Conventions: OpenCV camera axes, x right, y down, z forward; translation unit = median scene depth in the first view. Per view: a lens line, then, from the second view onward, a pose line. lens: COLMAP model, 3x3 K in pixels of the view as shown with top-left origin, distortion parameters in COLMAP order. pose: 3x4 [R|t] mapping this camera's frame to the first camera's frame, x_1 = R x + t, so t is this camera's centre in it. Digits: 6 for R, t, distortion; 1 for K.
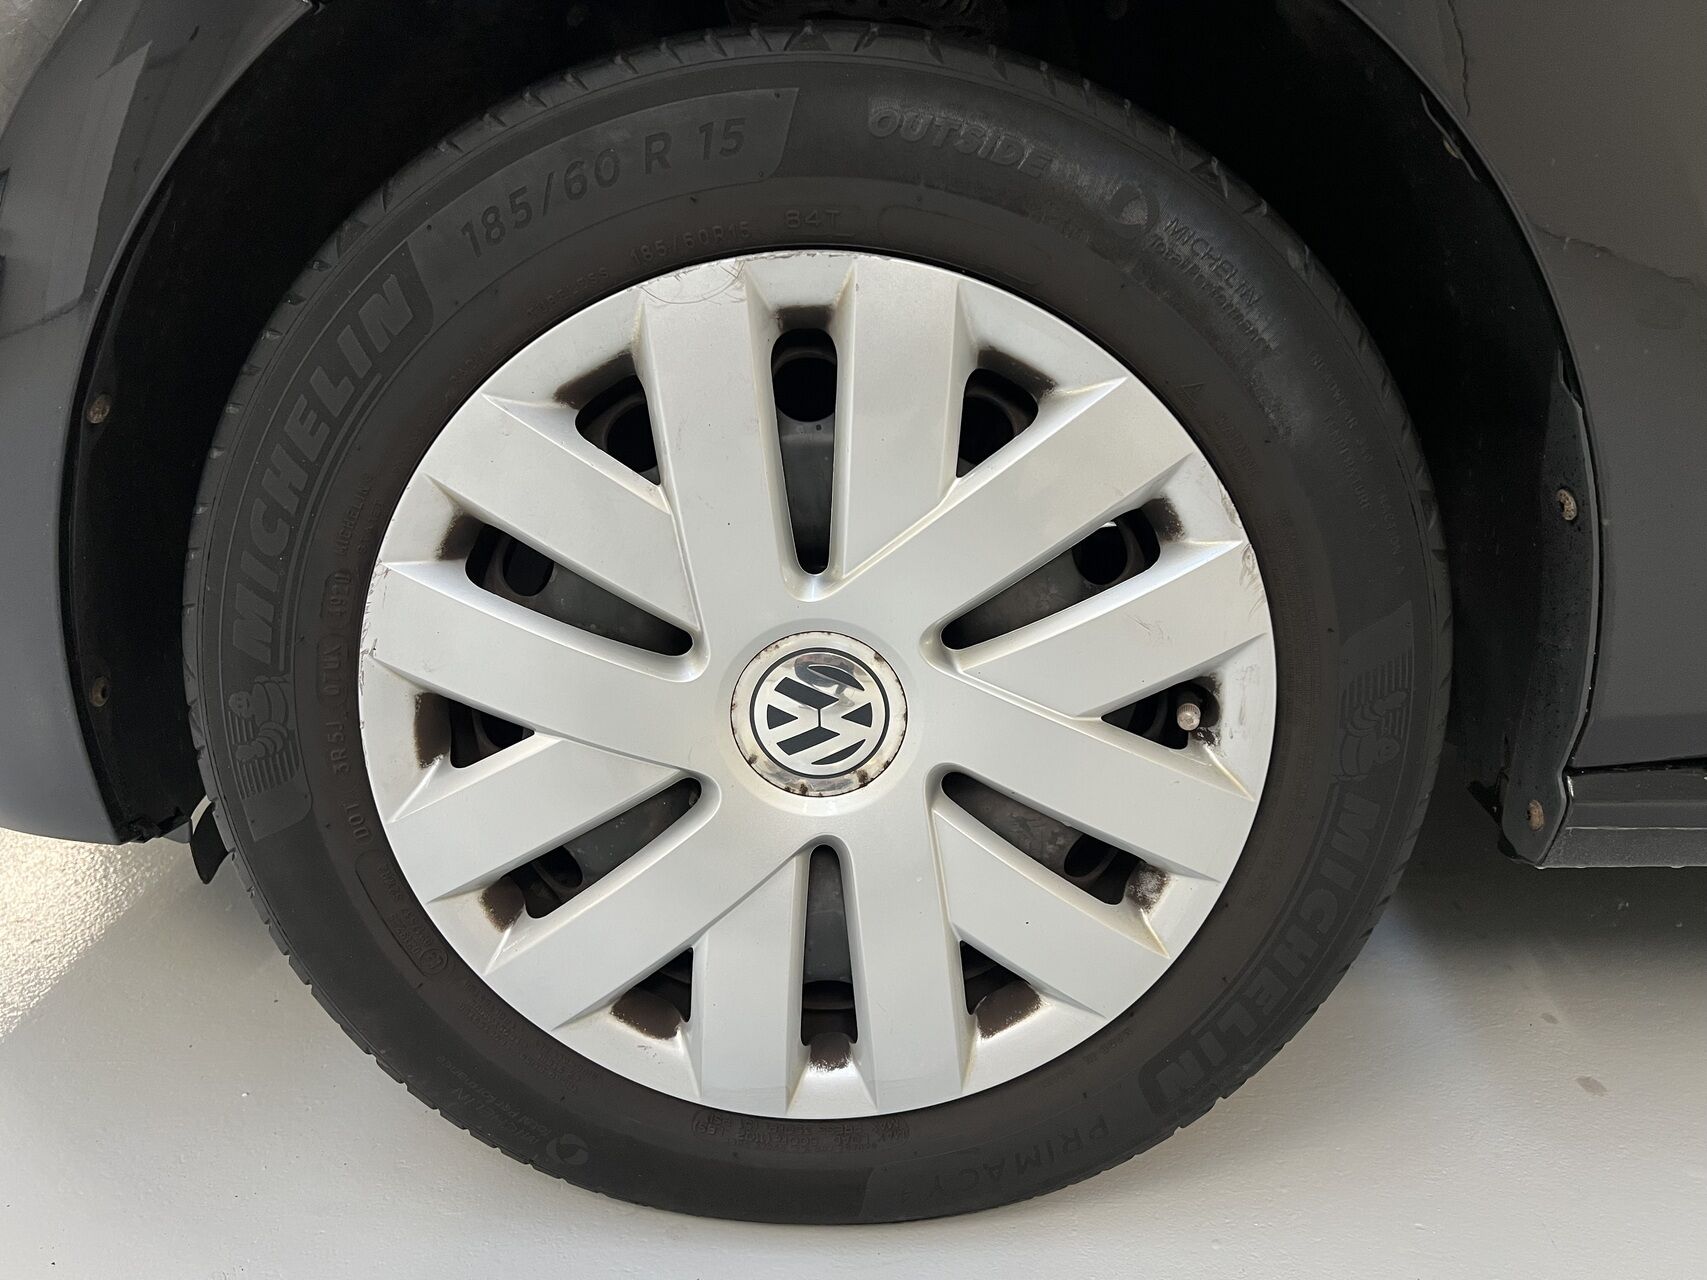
lens RADIAL K [[1304.1, 0, 848.1], [0, 1304.1, 648.8], [0, 0, 1]] dist [0.020431, -0.012541]
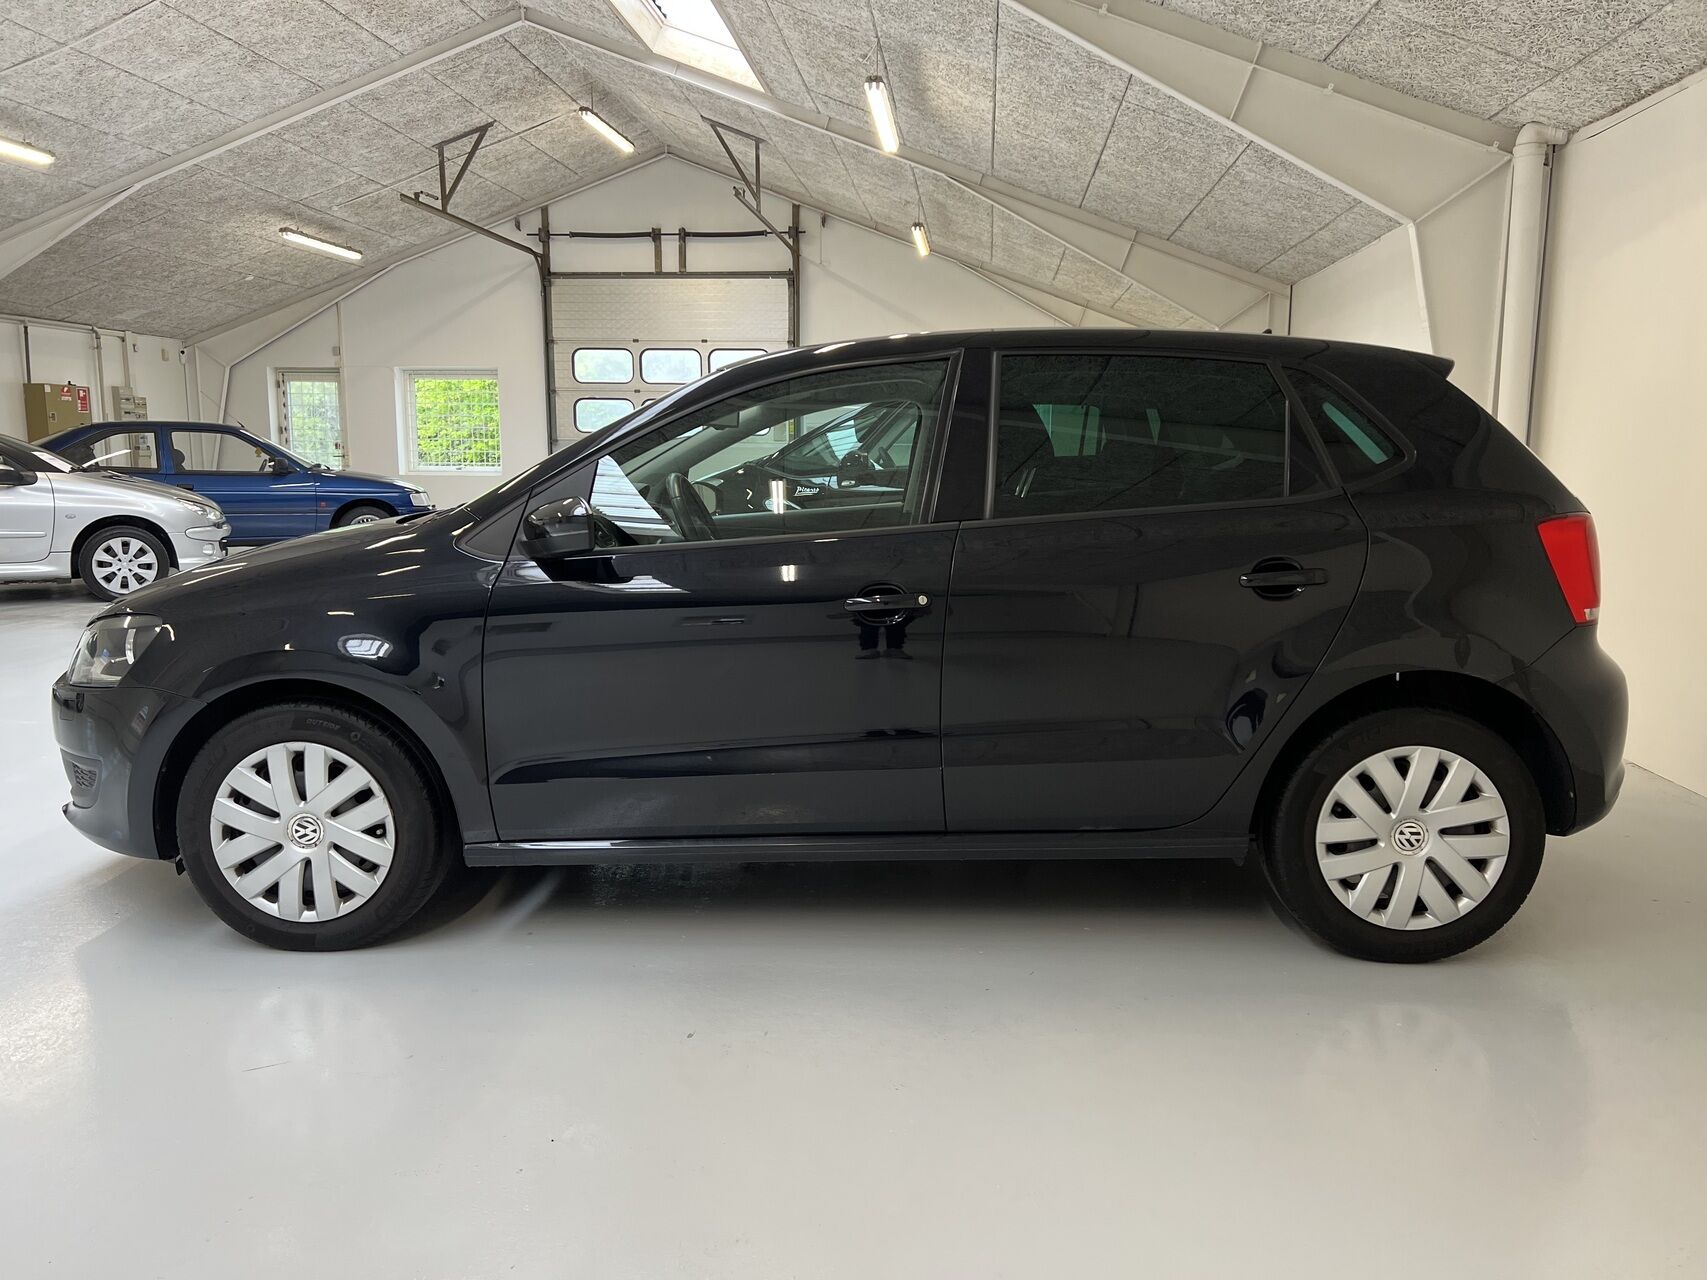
lens RADIAL K [[1304.1, 0, 857.9], [0, 1304.1, 640.6], [0, 0, 1]] dist [0.020431, -0.012541]
pose [[0.999556, 0.009251, -0.028311, 2.154464], [-0.013932, 0.985361, -0.169908, 0.151622], [0.026325, 0.170227, 0.985053, -3.842870]]
